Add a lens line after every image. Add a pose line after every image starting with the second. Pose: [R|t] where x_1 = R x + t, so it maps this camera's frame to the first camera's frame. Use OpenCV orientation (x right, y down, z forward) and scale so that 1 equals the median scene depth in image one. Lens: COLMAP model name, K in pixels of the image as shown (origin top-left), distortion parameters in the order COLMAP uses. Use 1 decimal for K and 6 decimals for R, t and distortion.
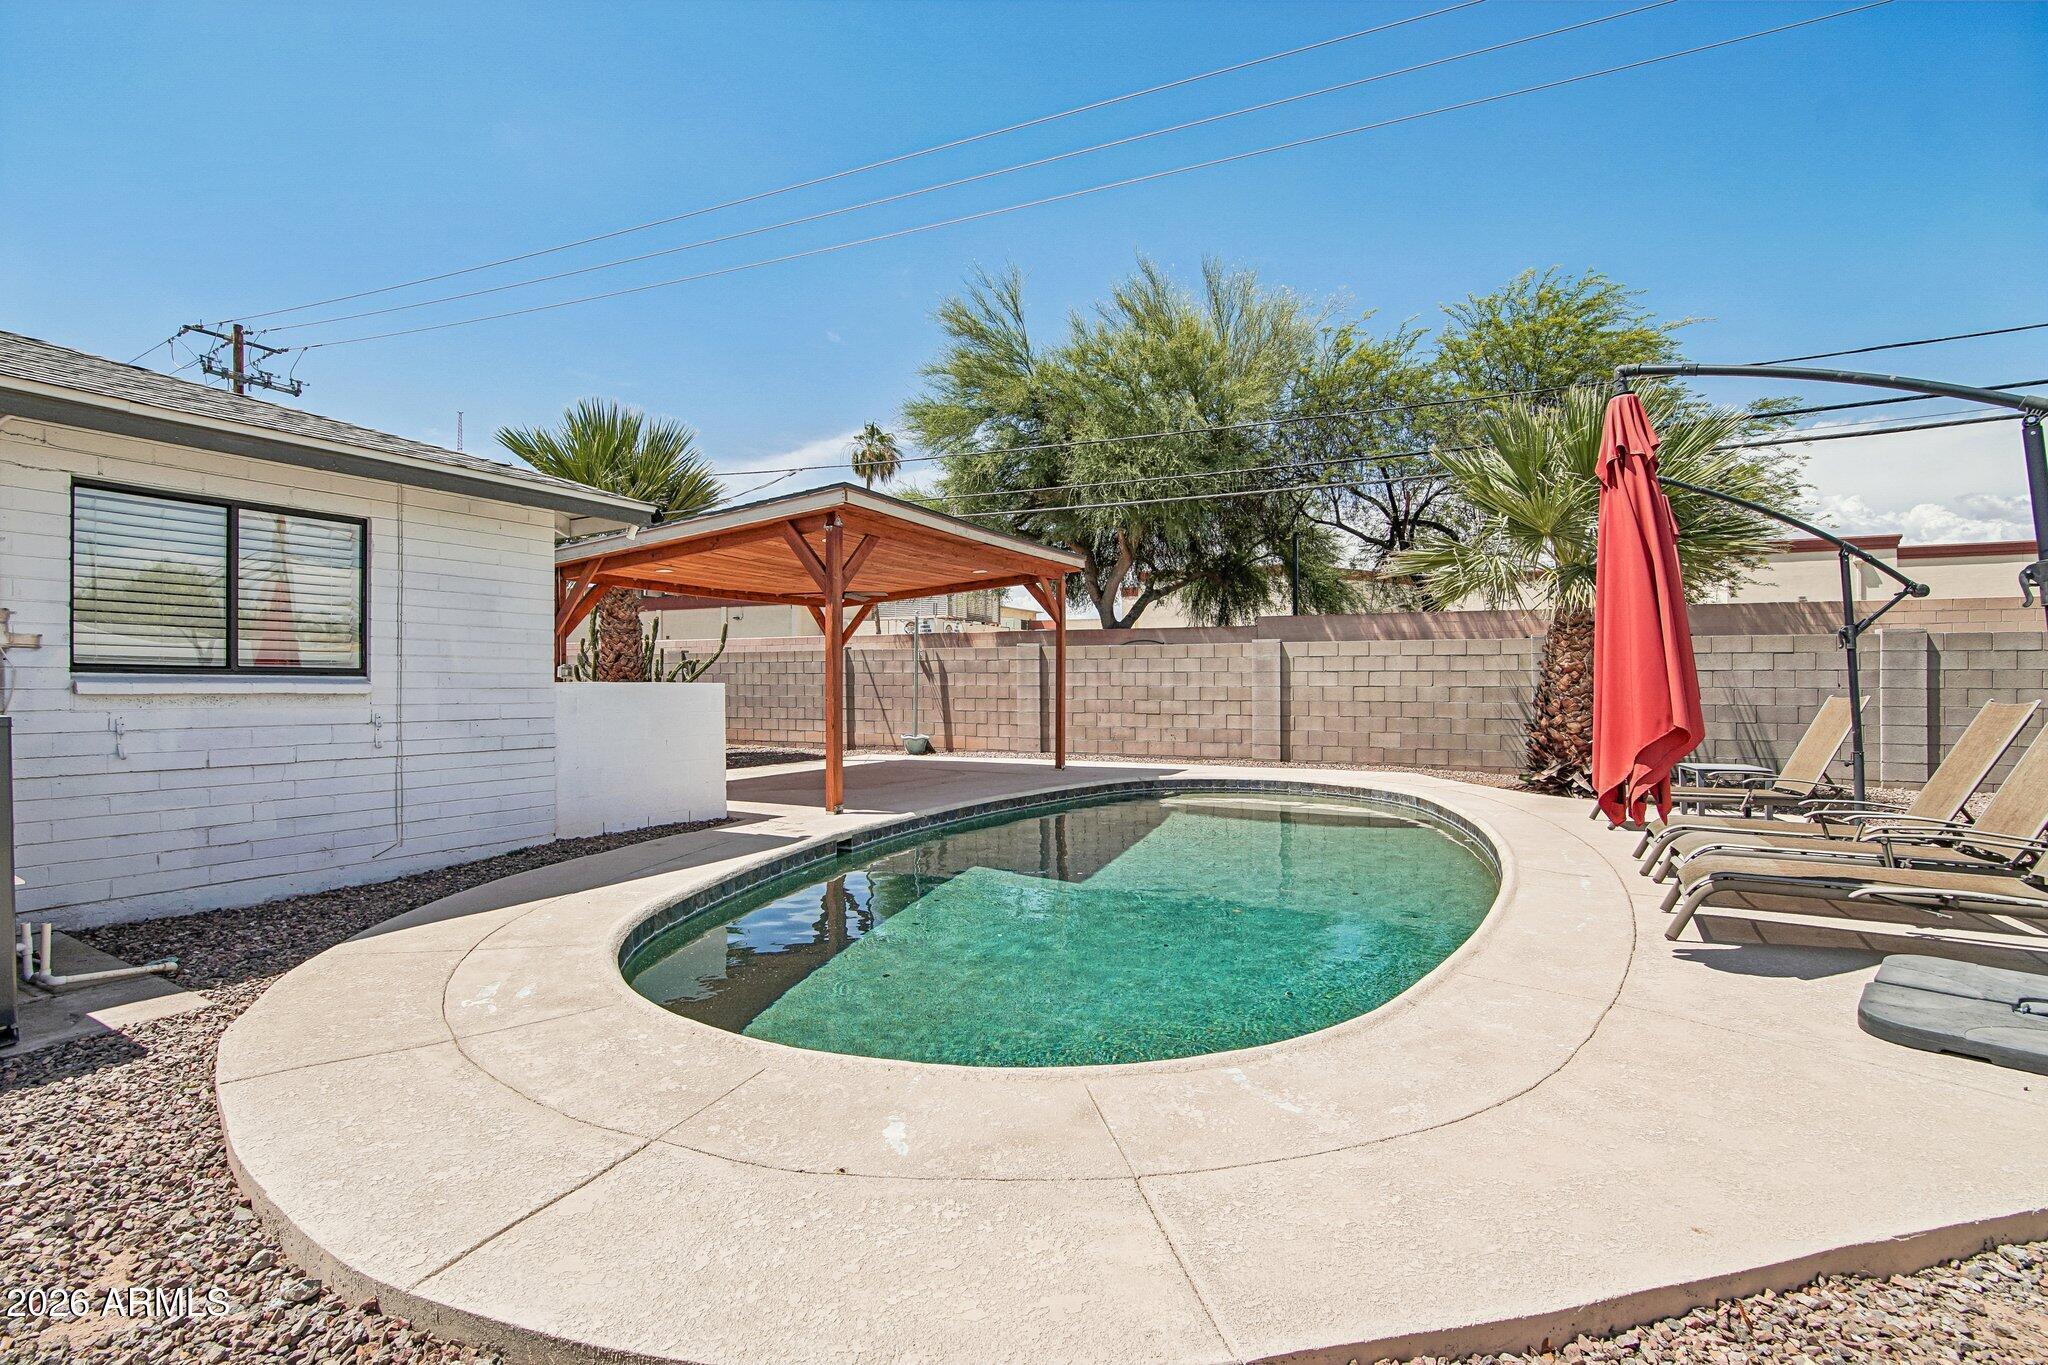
lens RADIAL K [[914.4, 0, 1025.1], [0, 914.4, 676.2], [0, 0, 1]] dist [-0.022729, -0.000349]
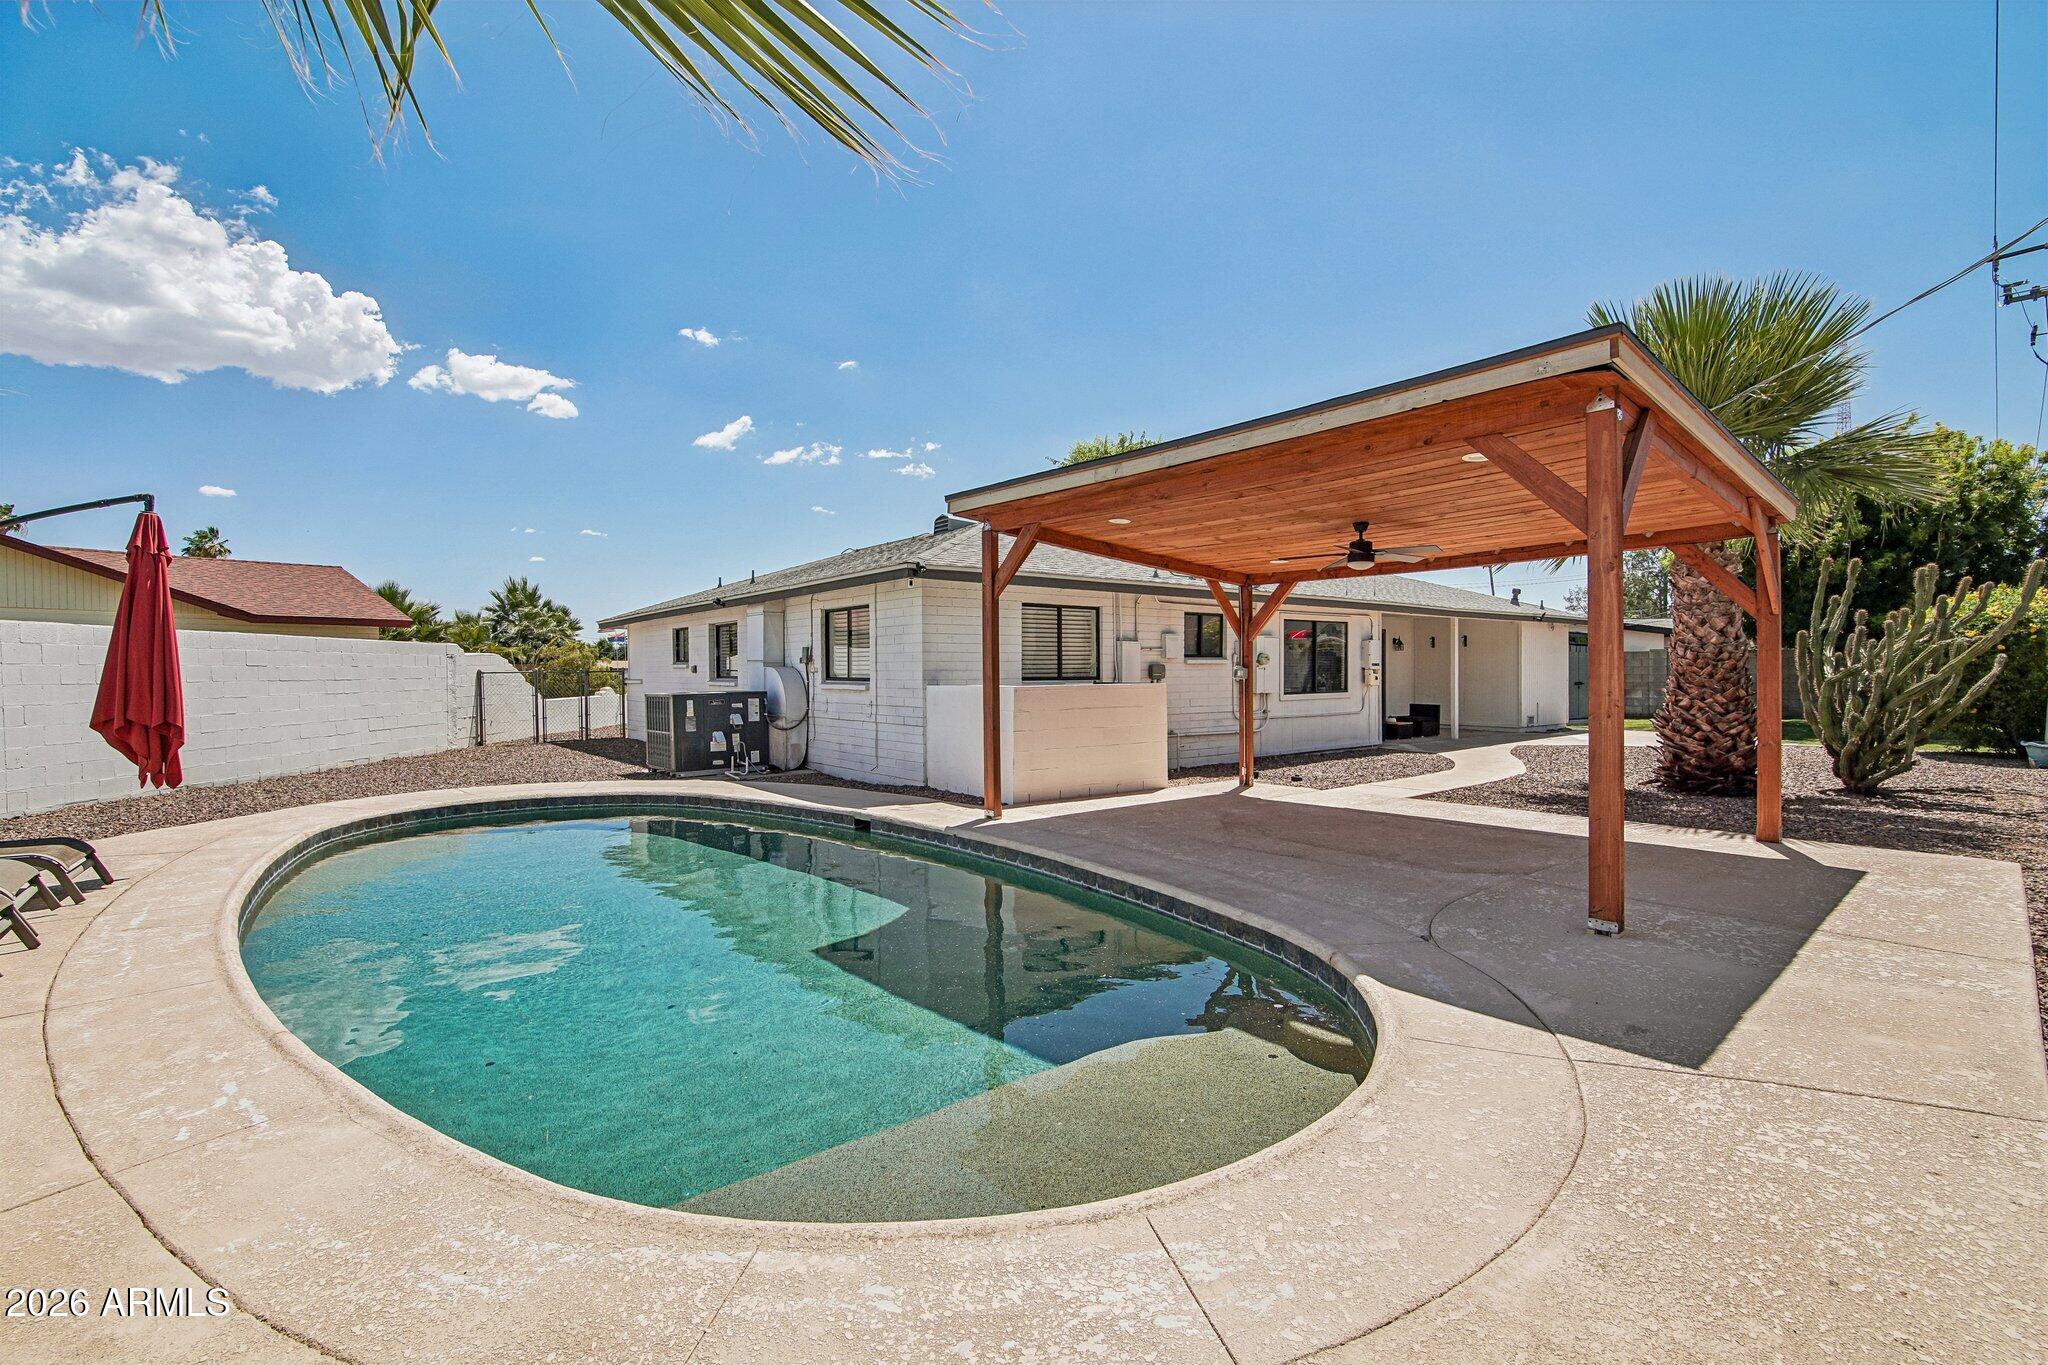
lens RADIAL K [[914.4, 0, 1024.9], [0, 914.4, 682.8], [0, 0, 1]] dist [-0.022729, -0.000349]
pose [[-0.369096, 0.000420, -0.929391, 1.020781], [-0.001016, 0.999999, 0.000855, 0.001482], [0.929391, 0.001260, -0.369095, 2.016939]]
